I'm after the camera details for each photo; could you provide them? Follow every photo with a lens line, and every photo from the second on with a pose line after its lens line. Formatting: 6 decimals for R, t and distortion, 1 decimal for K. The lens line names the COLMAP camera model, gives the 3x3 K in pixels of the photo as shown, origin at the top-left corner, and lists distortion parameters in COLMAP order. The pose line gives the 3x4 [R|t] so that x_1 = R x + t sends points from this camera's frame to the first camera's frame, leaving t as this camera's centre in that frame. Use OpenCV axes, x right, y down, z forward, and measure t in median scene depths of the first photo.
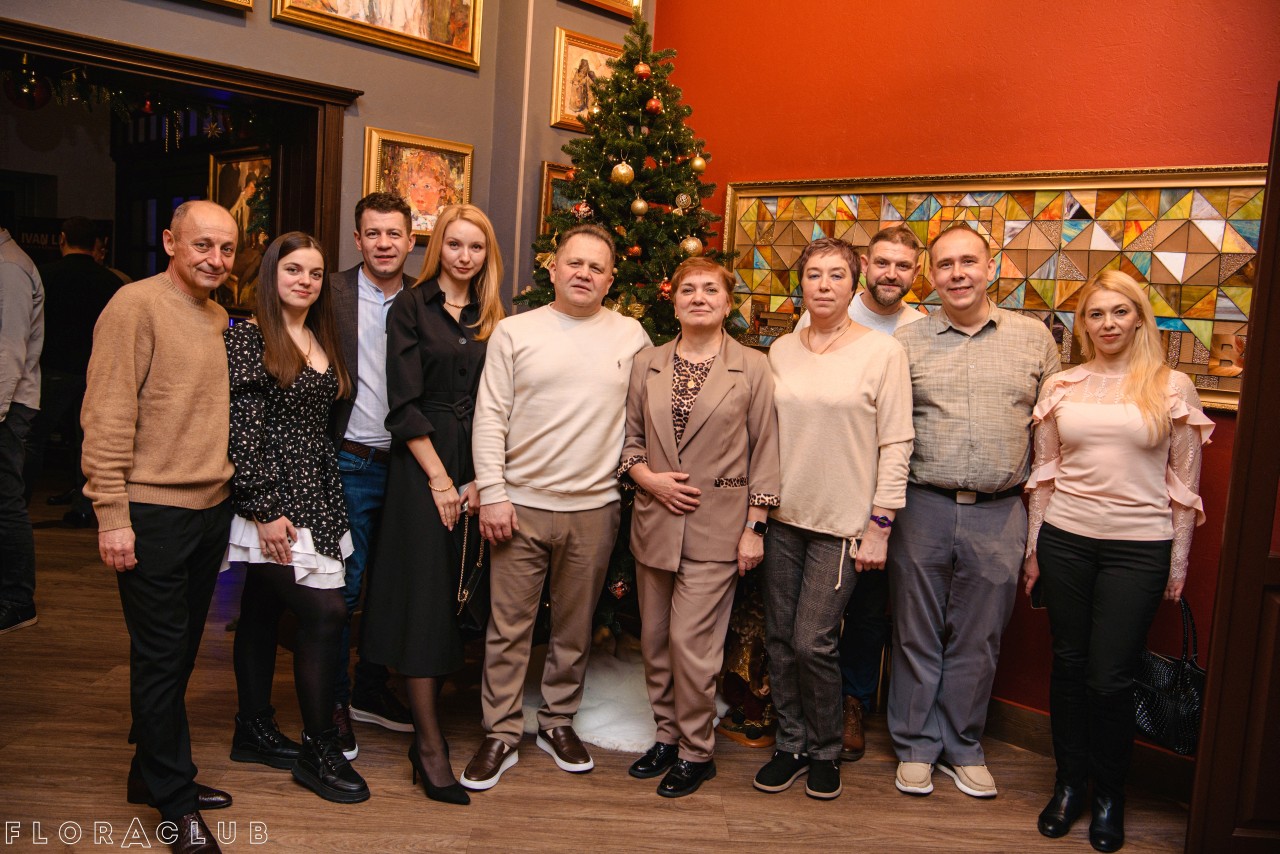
lens RADIAL K [[1156.0, 0, 640.0], [0, 1156.0, 427.0], [0, 0, 1]] dist [-0.009506, 0.008545]
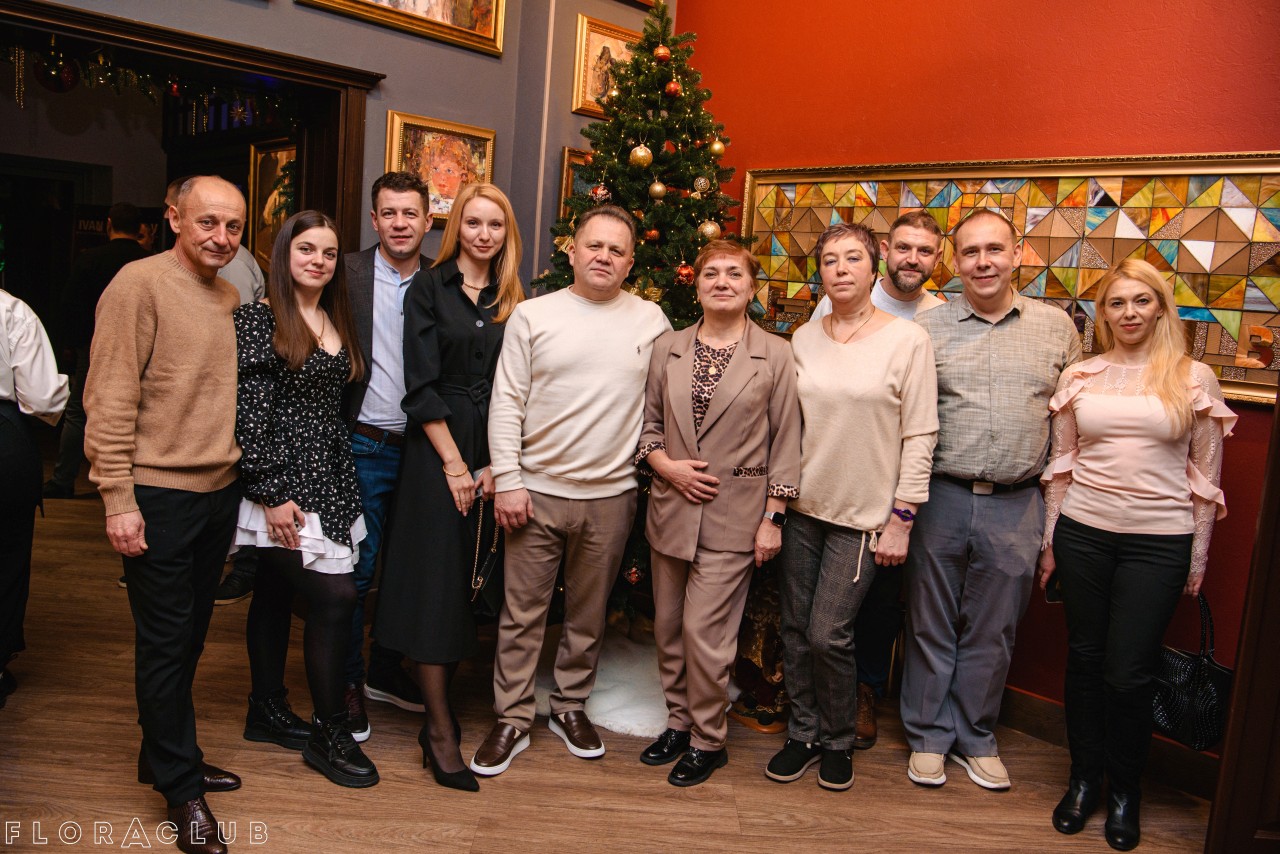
lens RADIAL K [[1044.4, 0, 636.4], [0, 1044.4, 428.1], [0, 0, 1]] dist [-0.036078, 0.008053]
pose [[0.999671, 0.012187, -0.022590, 0.003641], [-0.011679, 0.999679, 0.022497, -0.005872], [0.022857, -0.022226, 0.999492, 0.098168]]
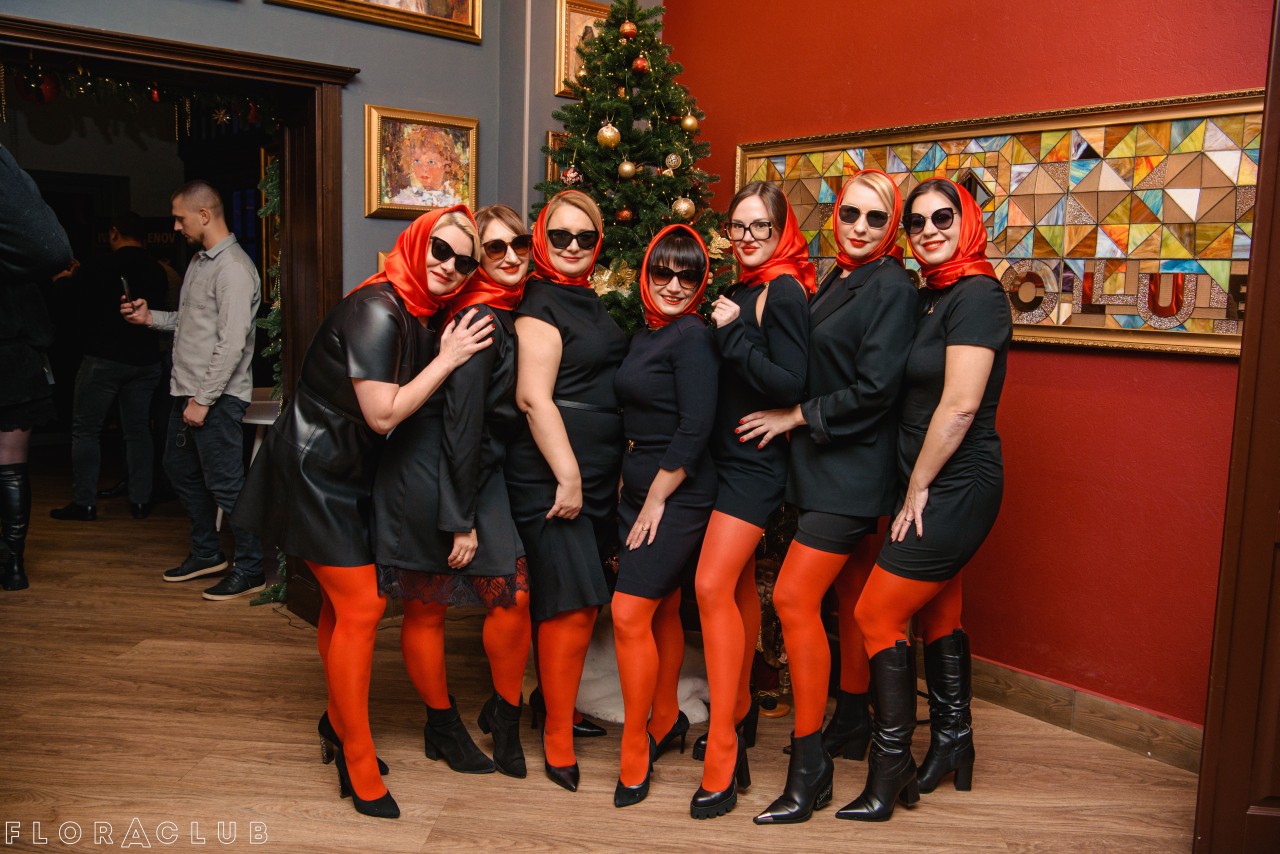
lens RADIAL K [[1134.4, 0, 641.2], [0, 1134.4, 429.6], [0, 0, 1]] dist [-0.009689, 0.002990]
pose [[0.994170, -0.024531, -0.105001, 0.105993], [0.026272, 0.999539, 0.015231, 0.015463], [0.104579, -0.017901, 0.994355, 0.041328]]
